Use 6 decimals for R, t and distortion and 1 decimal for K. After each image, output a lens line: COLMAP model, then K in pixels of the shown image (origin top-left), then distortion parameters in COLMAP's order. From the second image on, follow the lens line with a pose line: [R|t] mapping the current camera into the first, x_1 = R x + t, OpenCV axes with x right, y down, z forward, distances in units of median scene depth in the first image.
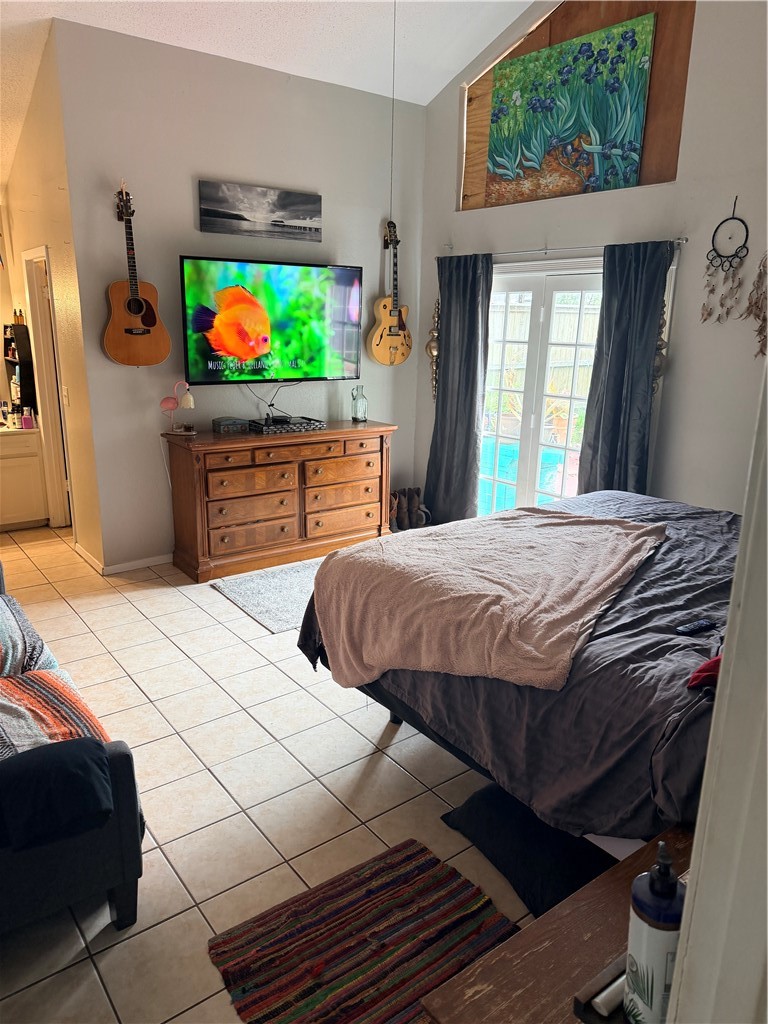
lens RADIAL K [[718.0, 0, 384.7], [0, 718.0, 518.3], [0, 0, 1]] dist [0.117996, -0.199935]
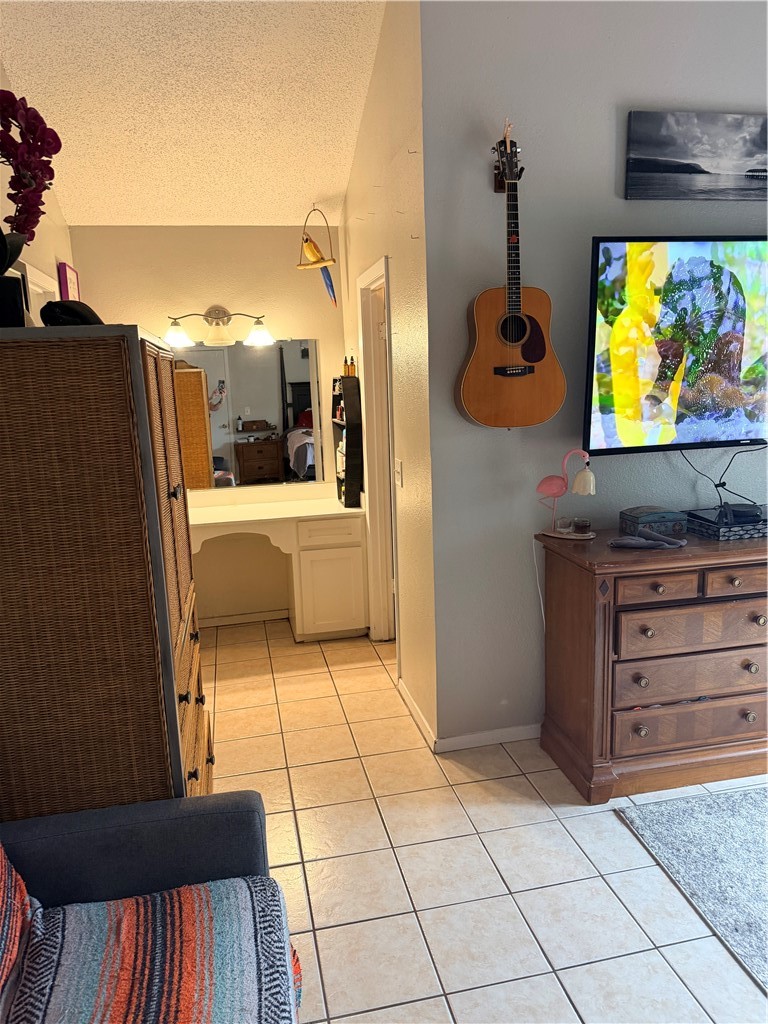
lens RADIAL K [[718.0, 0, 384.7], [0, 718.0, 518.3], [0, 0, 1]] dist [0.117996, -0.199935]
pose [[0.909037, 0.031714, -0.415507, -0.171578], [-0.060871, 0.996510, -0.057113, -0.088190], [0.412245, 0.077210, 0.907795, 0.395217]]
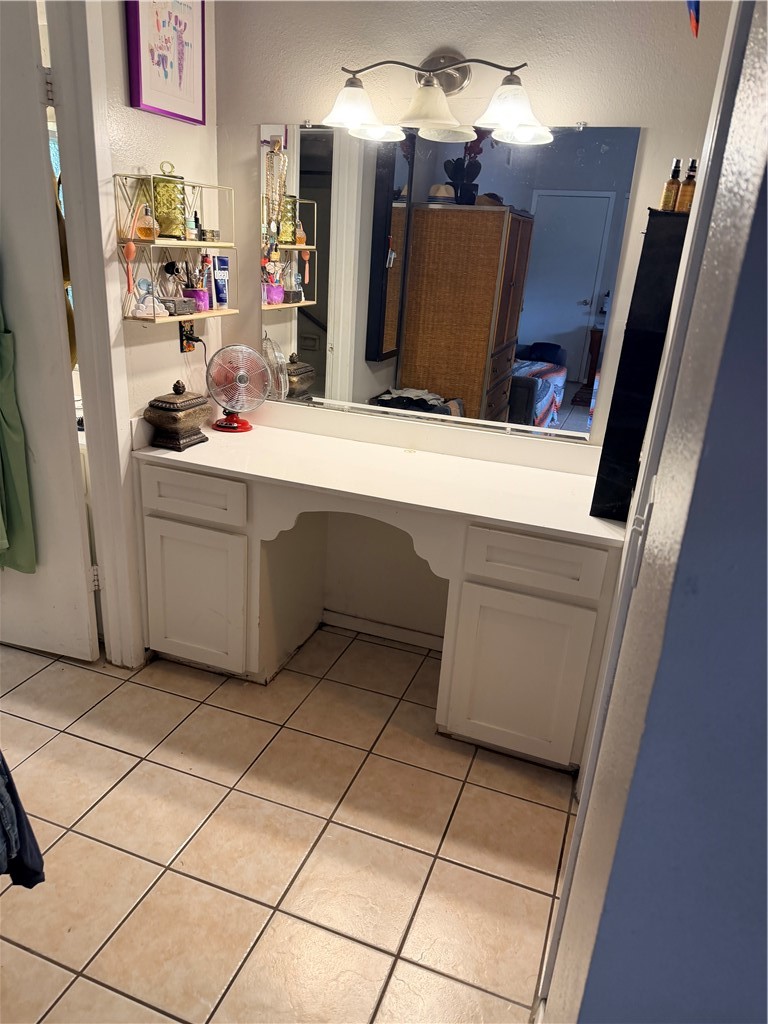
lens RADIAL K [[718.0, 0, 384.0], [0, 718.0, 512.0], [0, 0, 1]] dist [0.003765, 0.001694]
pose [[0.535384, 0.313995, -0.784073, -0.336487], [-0.270783, 0.943136, 0.192798, -0.200222], [0.800025, 0.109093, 0.589965, 0.862502]]
